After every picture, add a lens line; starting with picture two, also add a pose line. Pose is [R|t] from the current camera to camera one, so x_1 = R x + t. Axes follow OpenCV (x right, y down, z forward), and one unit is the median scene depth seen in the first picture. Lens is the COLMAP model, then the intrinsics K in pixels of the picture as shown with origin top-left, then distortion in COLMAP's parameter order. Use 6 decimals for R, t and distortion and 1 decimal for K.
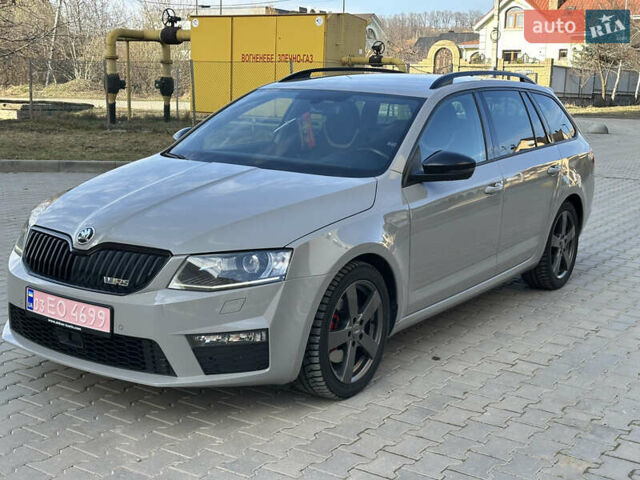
lens RADIAL K [[883.8, 0, 320.0], [0, 883.8, 240.0], [0, 0, 1]] dist [0.205545, -0.474734]
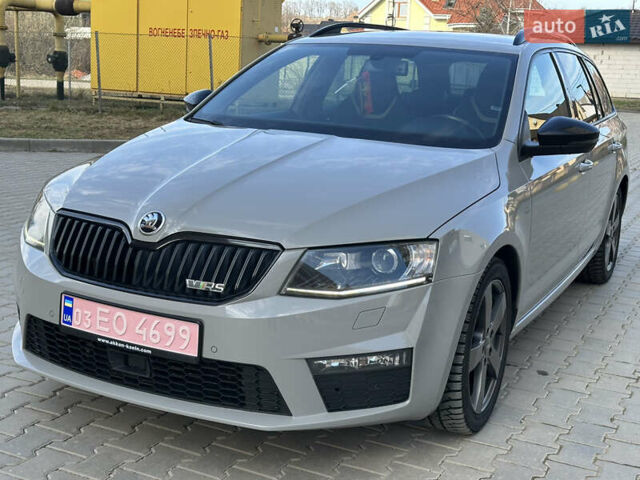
lens RADIAL K [[883.8, 0, 320.0], [0, 883.8, 240.0], [0, 0, 1]] dist [0.205545, -0.474734]
pose [[0.990789, -0.003249, 0.135379, -0.224536], [0.001297, 0.999894, 0.014502, -0.000913], [-0.135412, -0.014193, 0.990688, 0.264946]]
